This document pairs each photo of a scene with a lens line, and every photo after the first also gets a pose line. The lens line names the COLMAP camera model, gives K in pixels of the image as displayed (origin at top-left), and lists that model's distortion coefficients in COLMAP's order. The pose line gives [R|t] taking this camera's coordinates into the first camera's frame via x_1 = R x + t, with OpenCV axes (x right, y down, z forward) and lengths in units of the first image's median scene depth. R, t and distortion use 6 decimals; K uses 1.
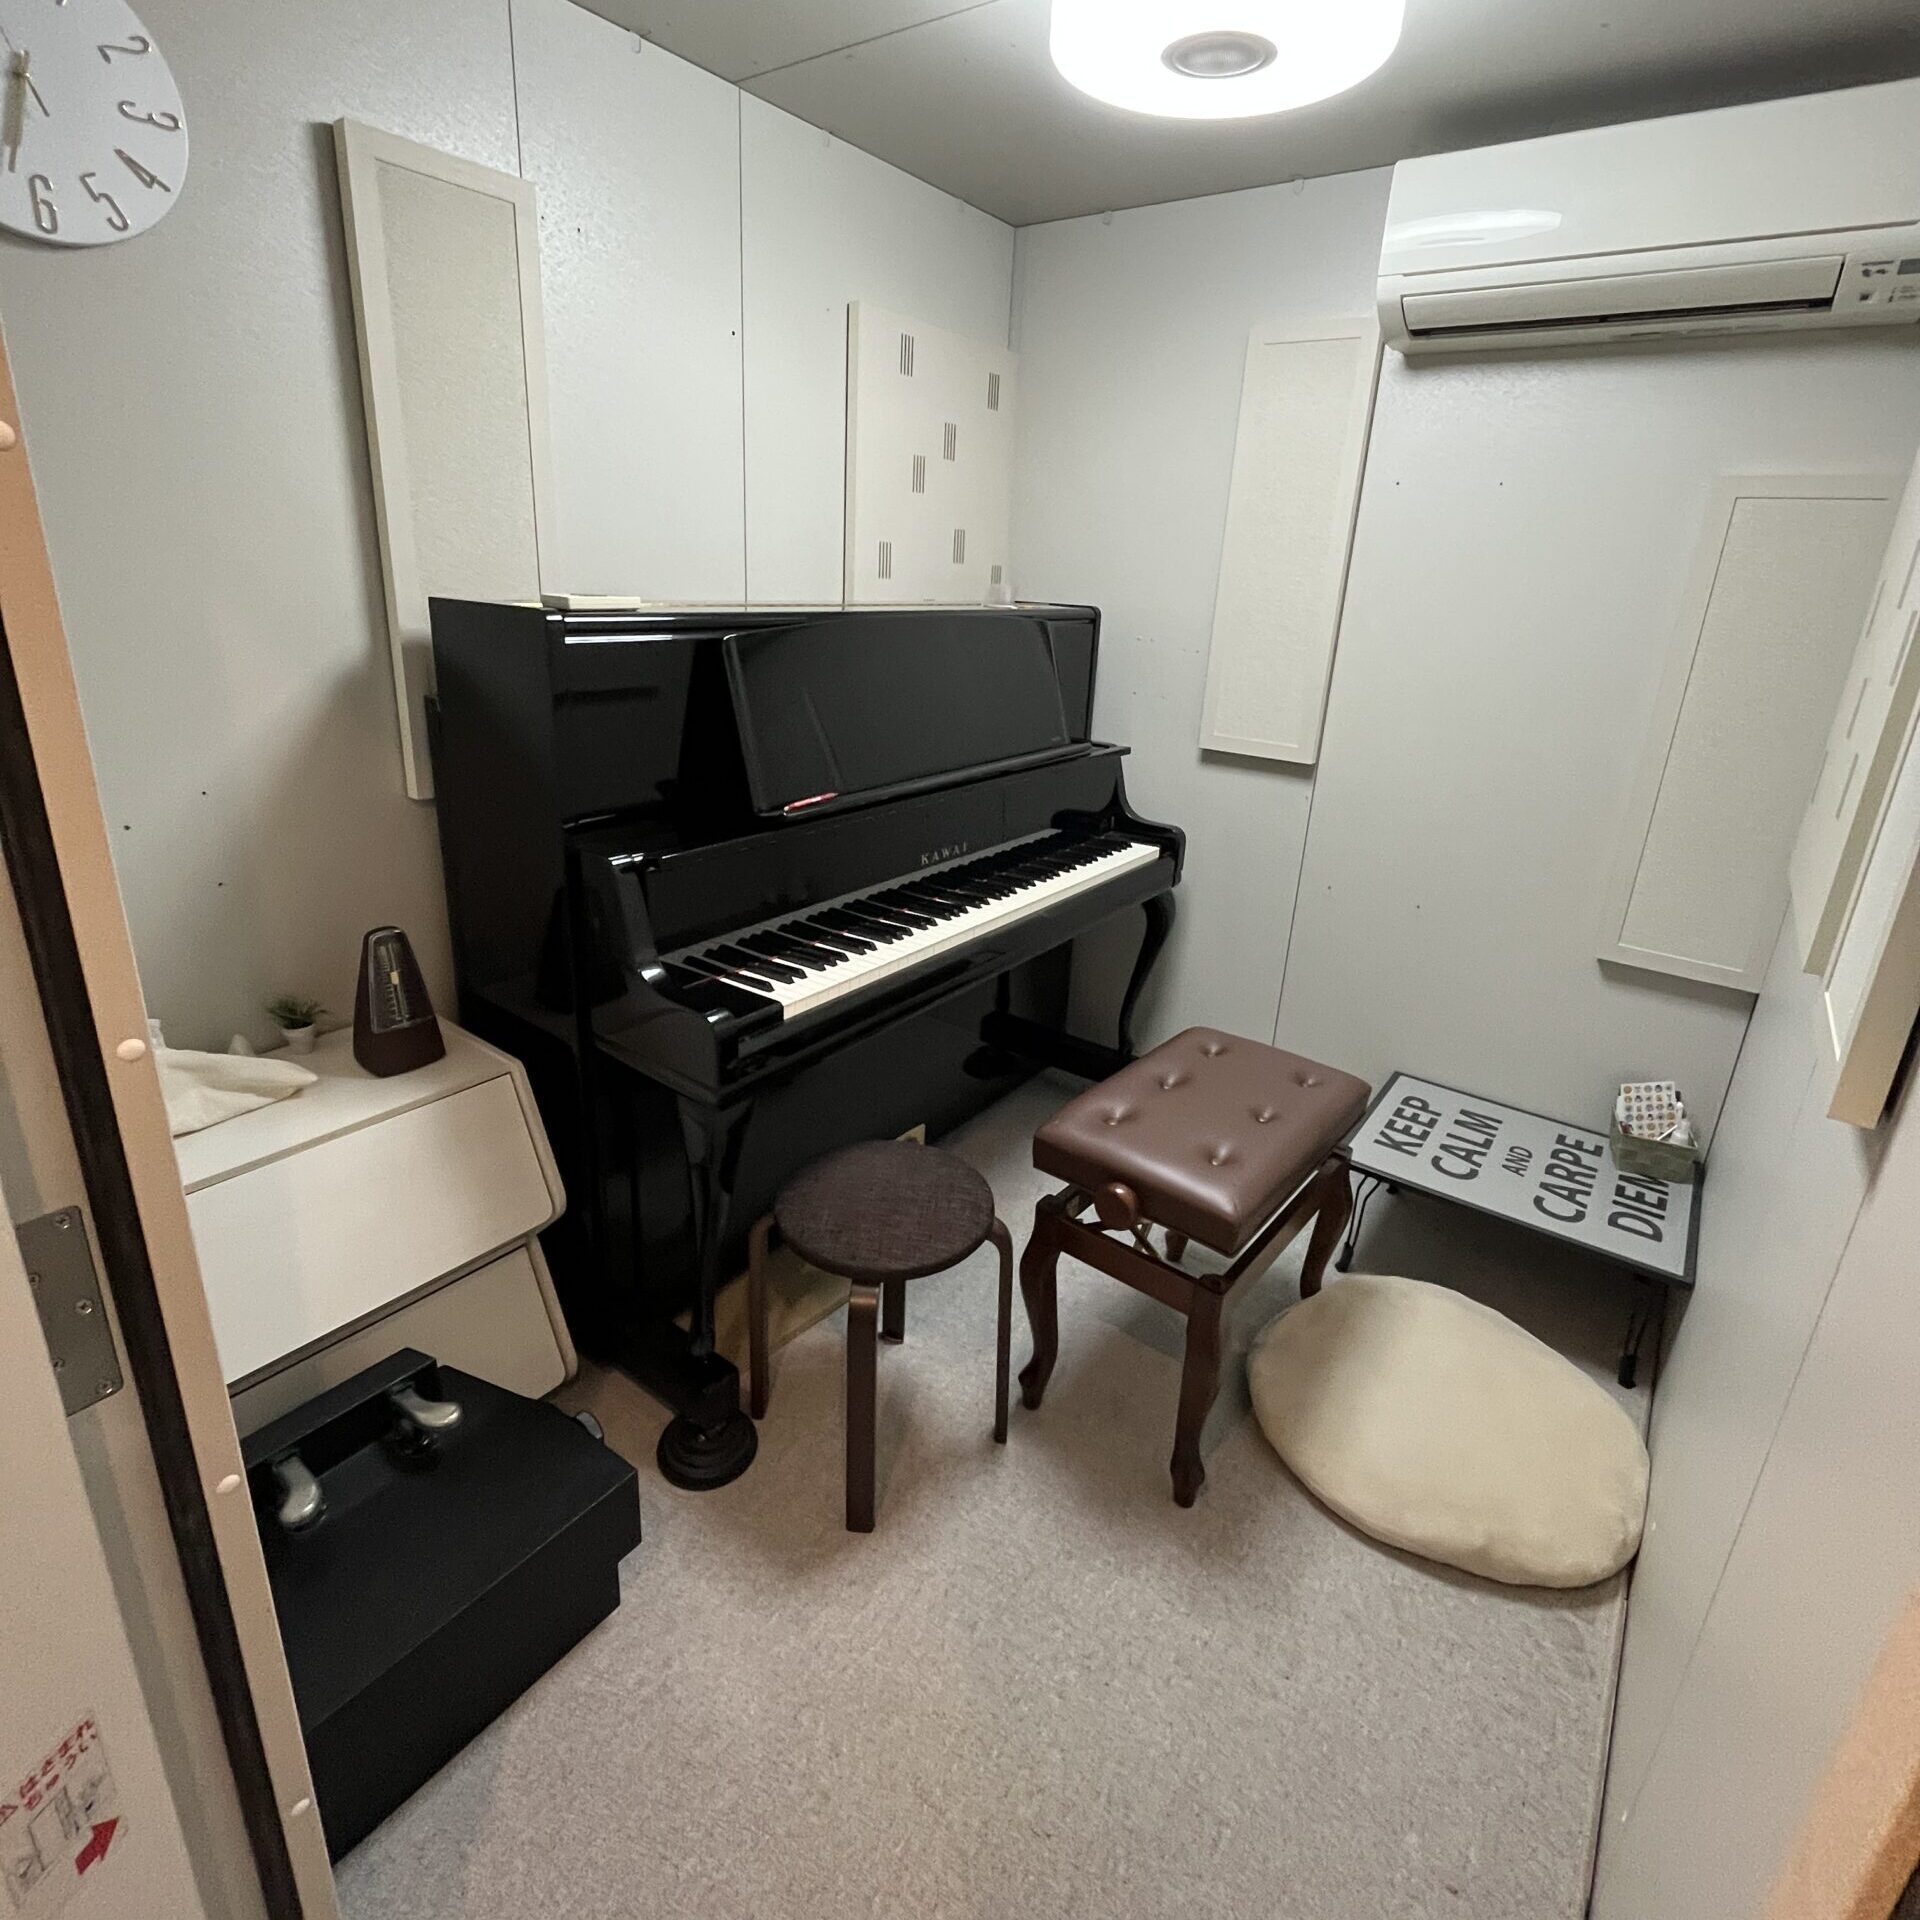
lens RADIAL K [[1005.7, 0, 981.7], [0, 1005.7, 885.0], [0, 0, 1]] dist [-0.006320, 0.000269]
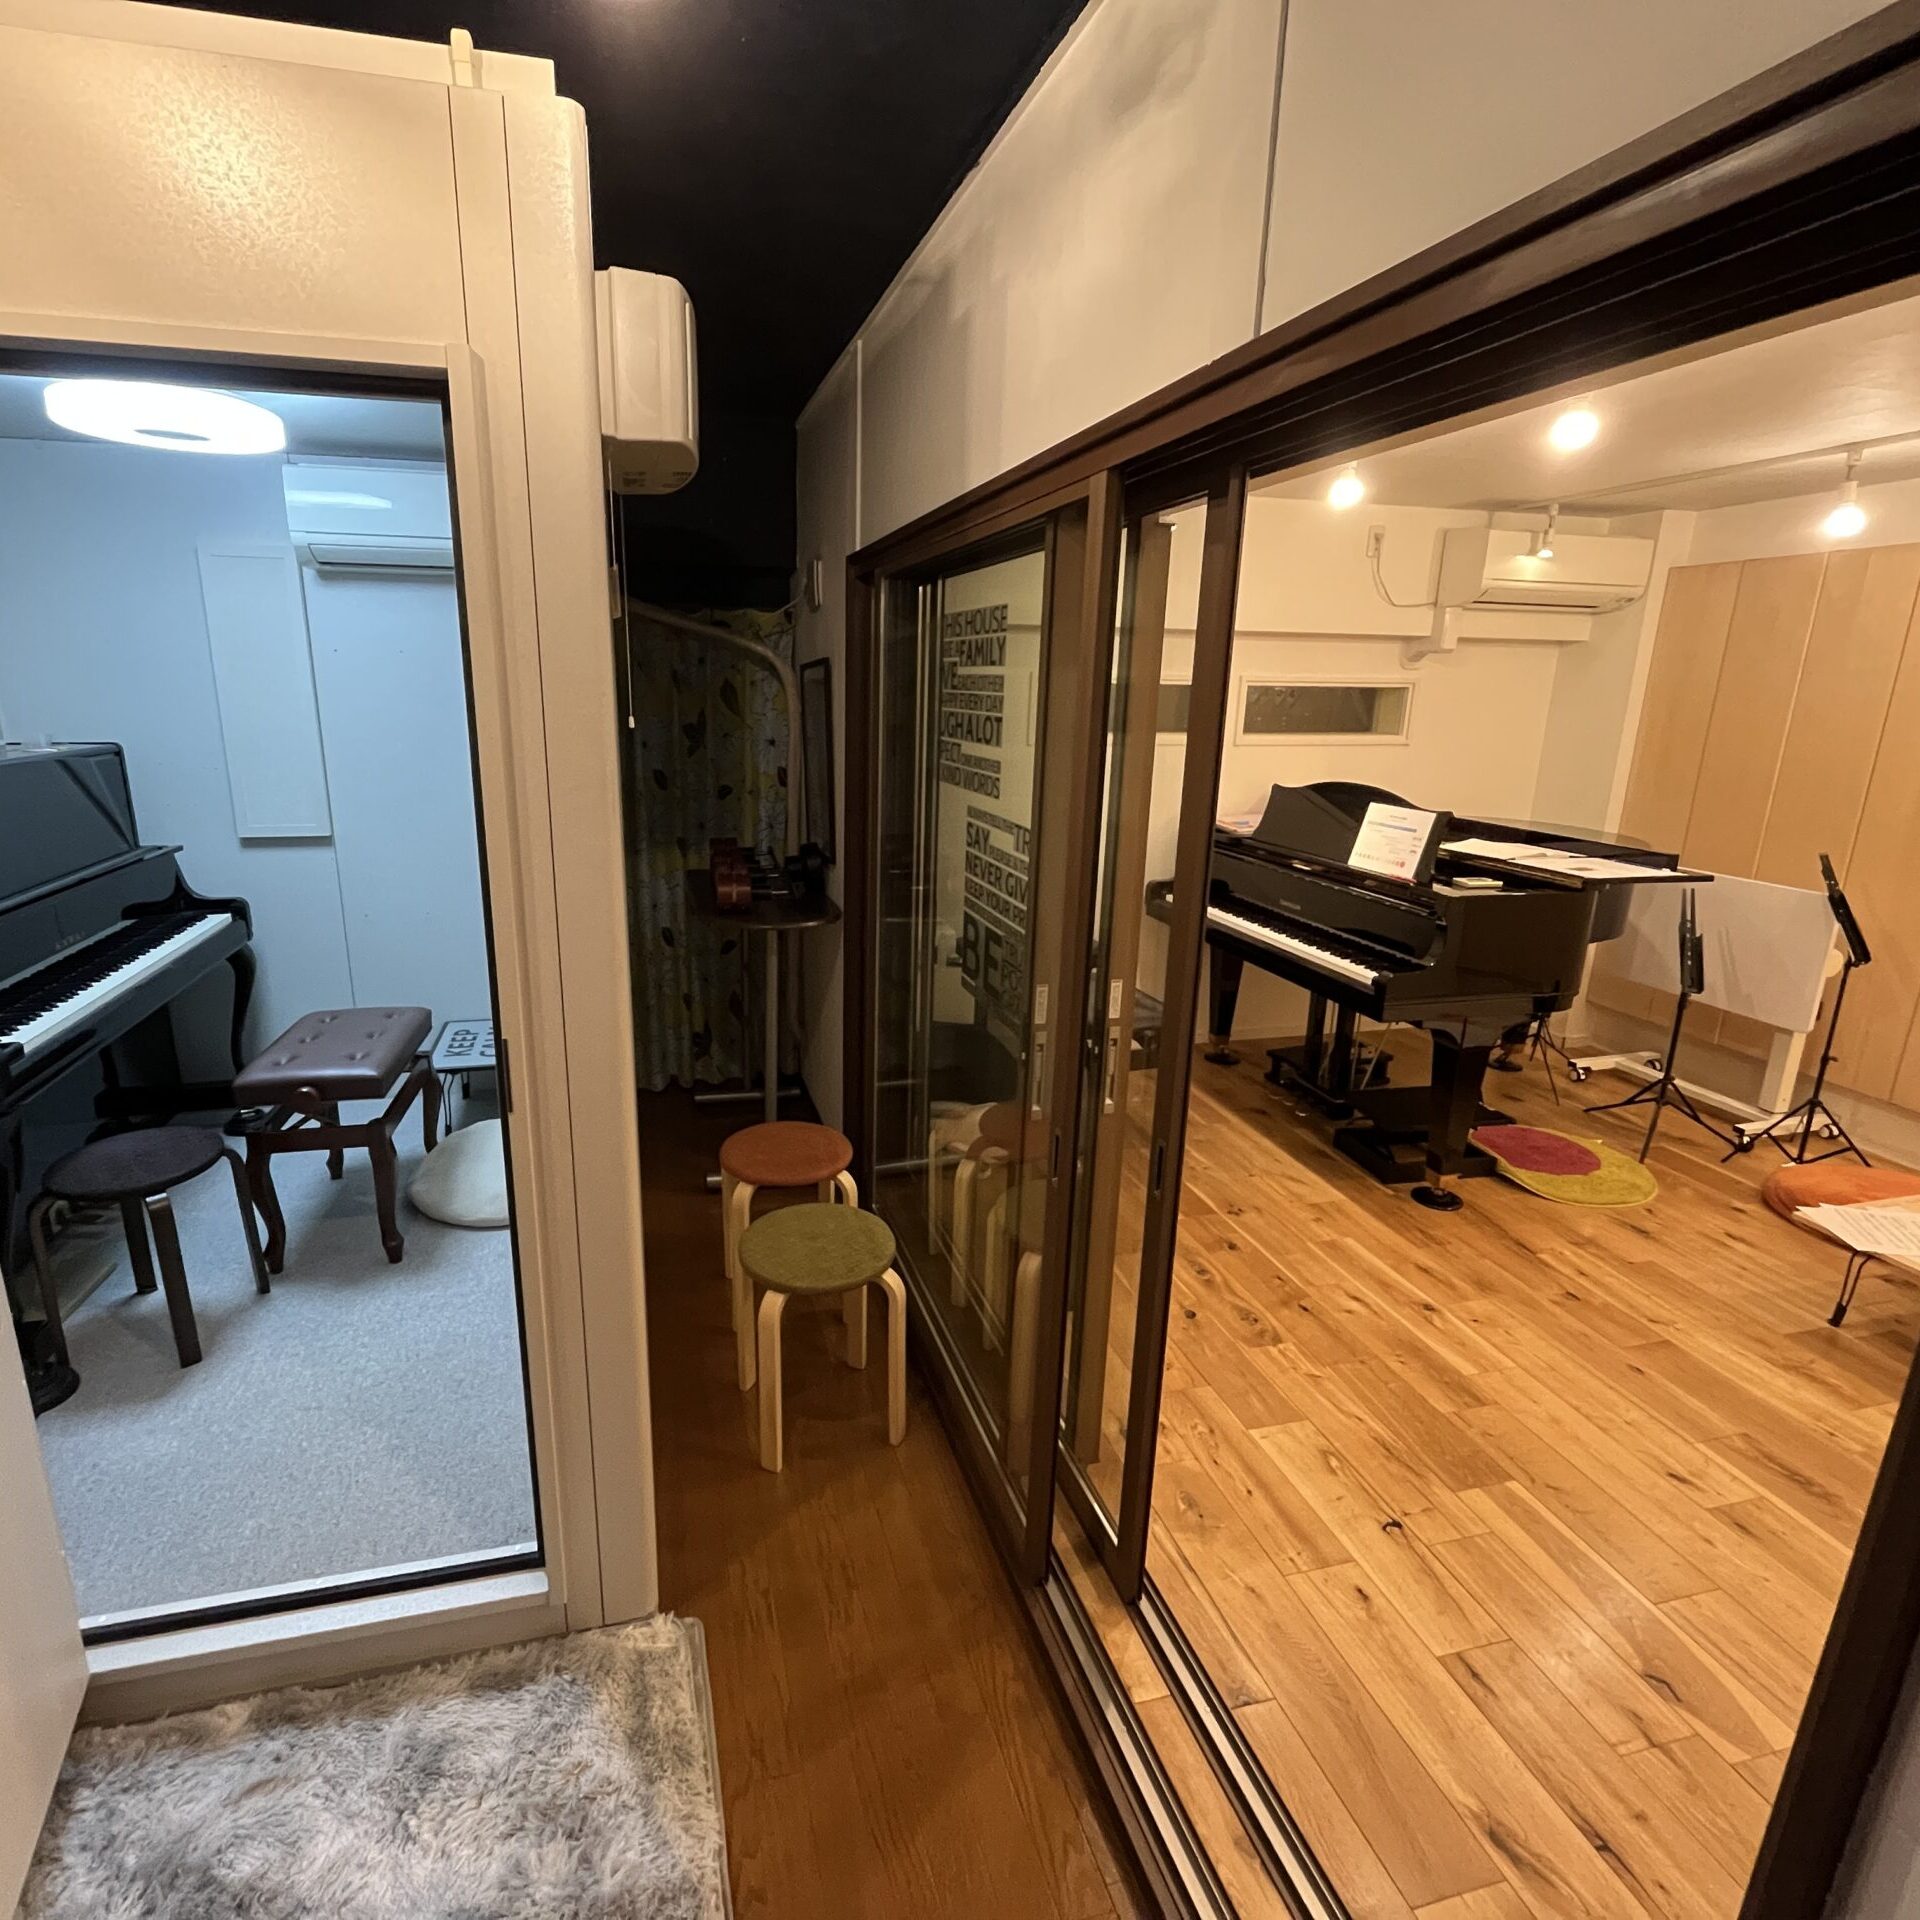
lens RADIAL K [[1005.7, 0, 873.8], [0, 1005.7, 954.3], [0, 0, 1]] dist [-0.006320, 0.000269]
pose [[0.643765, -0.243365, 0.725493, -0.273561], [0.251125, 0.962763, 0.100122, 0.103496], [-0.722843, 0.117734, 0.680908, -0.571396]]
